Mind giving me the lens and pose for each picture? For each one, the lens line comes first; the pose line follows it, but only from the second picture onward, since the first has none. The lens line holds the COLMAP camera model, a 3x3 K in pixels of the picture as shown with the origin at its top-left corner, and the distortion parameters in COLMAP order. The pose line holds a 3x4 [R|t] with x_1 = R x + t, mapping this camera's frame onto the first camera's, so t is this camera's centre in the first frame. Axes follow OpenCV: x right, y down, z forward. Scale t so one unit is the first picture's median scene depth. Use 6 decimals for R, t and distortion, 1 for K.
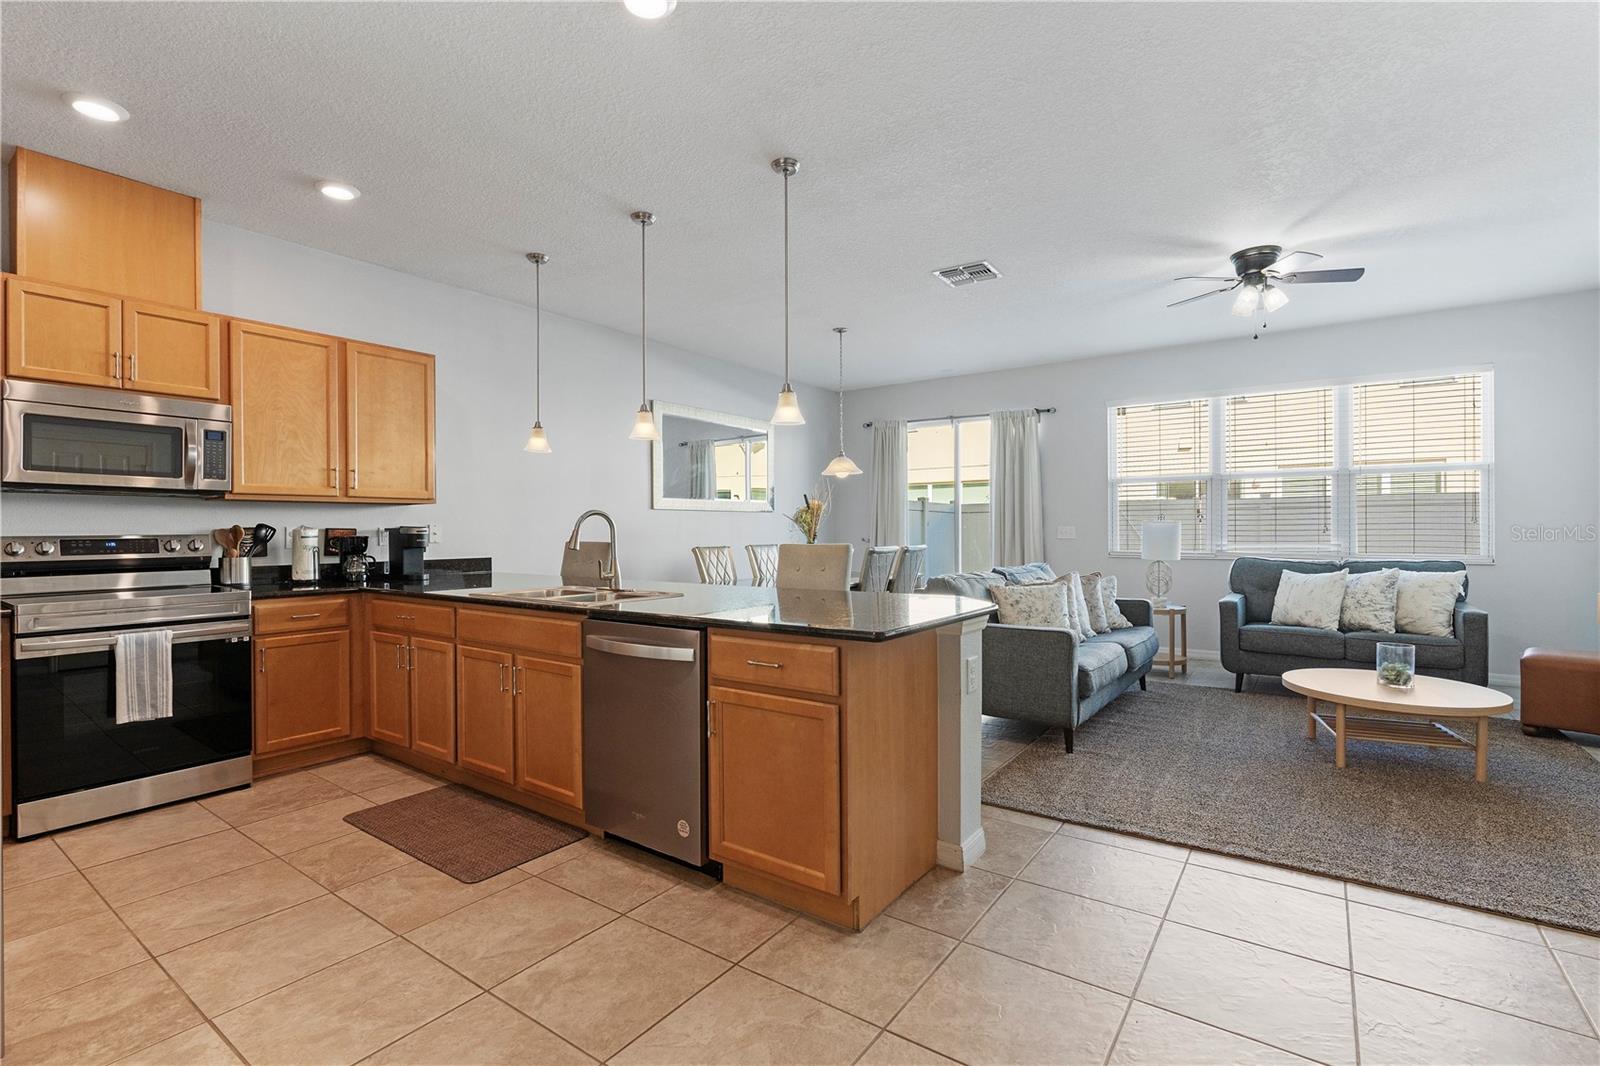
lens RADIAL K [[727.0, 0, 800.0], [0, 727.0, 533.0], [0, 0, 1]] dist [-0.004300, 0.000109]
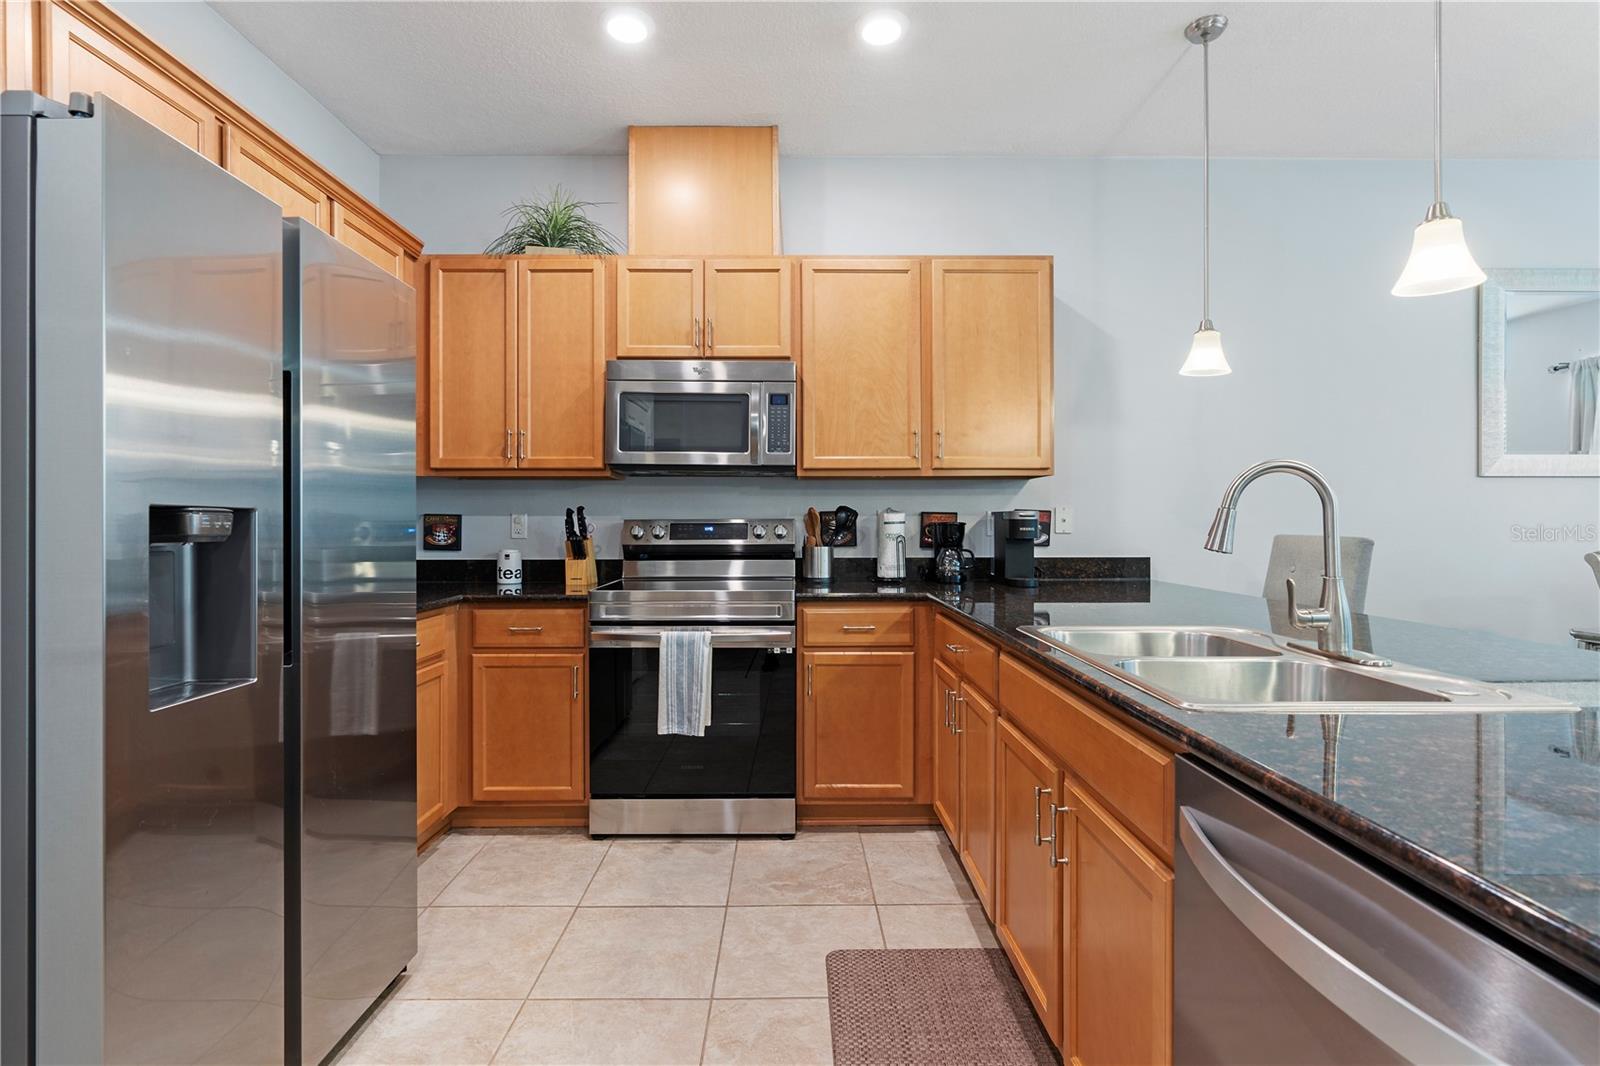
lens RADIAL K [[767.3, 0, 796.2], [0, 767.3, 525.8], [0, 0, 1]] dist [-0.004356, -0.000275]
pose [[0.588617, 0.007562, -0.808377, -0.082338], [-0.006488, 0.999968, 0.004630, 0.006259], [0.808386, 0.002519, 0.588647, 0.492809]]
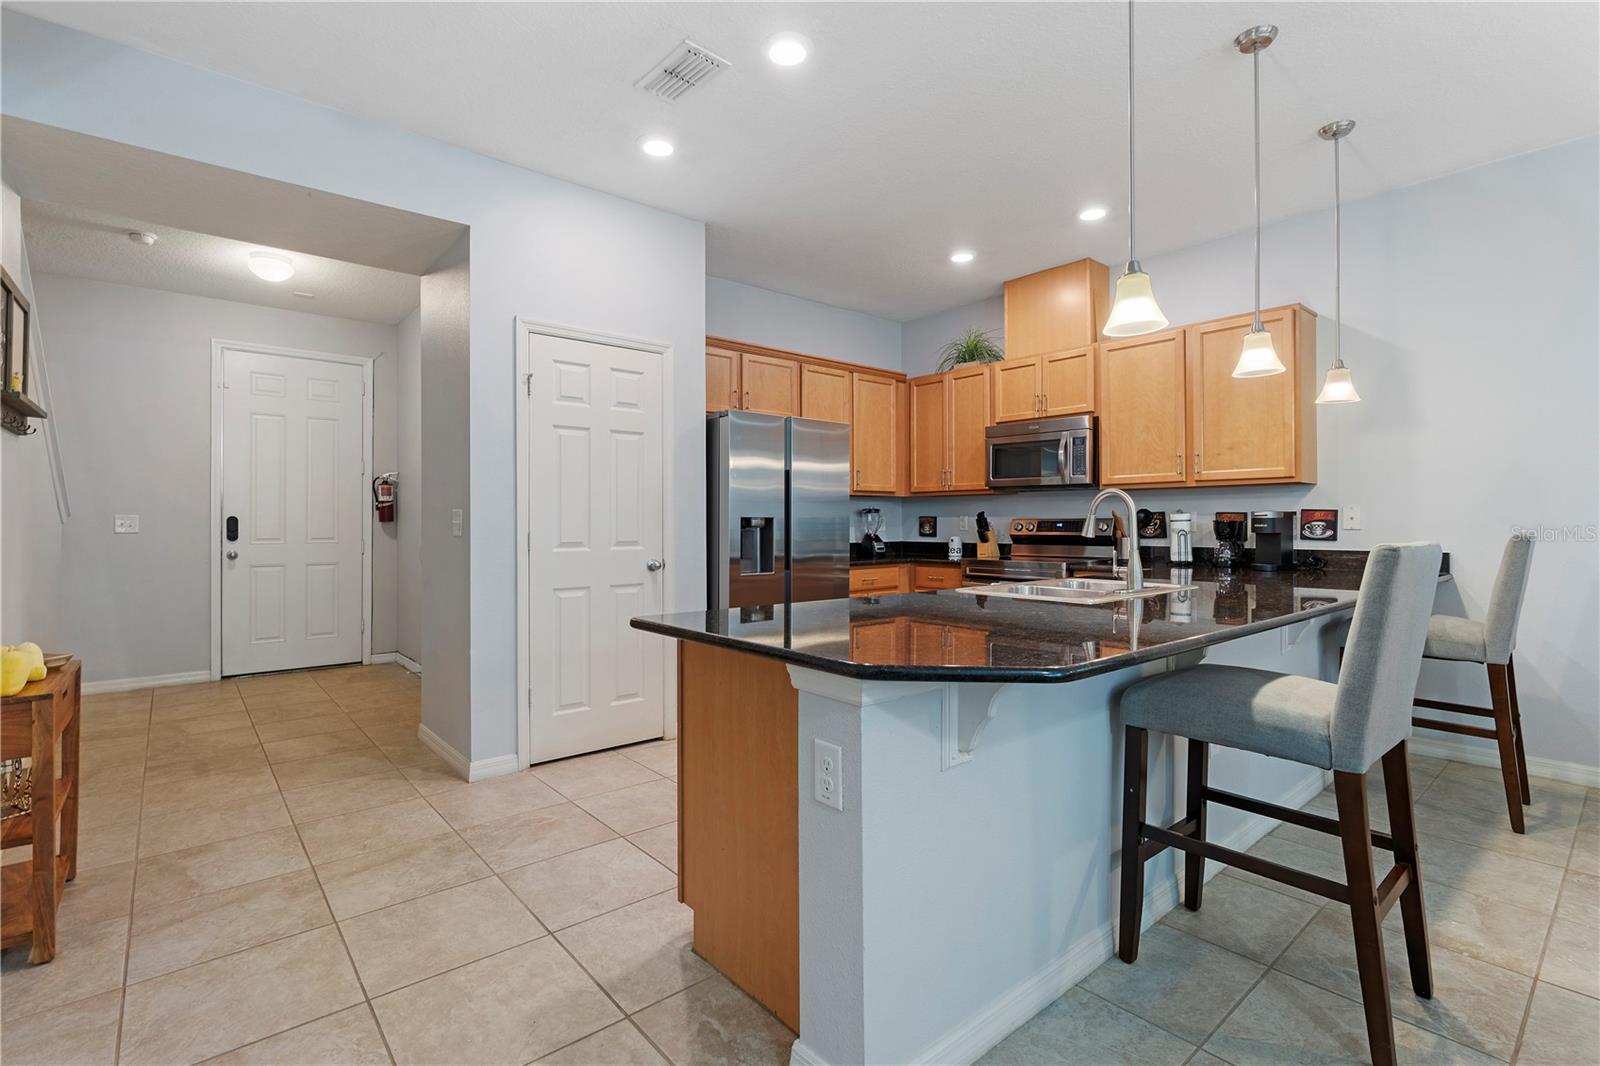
lens RADIAL K [[744.8, 0, 793.7], [0, 744.8, 512.3], [0, 0, 1]] dist [-0.000744, 0.000390]
pose [[-0.246551, -0.005738, -0.969113, 0.591416], [0.000037, 0.999982, -0.005930, -0.000493], [0.969130, -0.001498, -0.246546, 0.827993]]
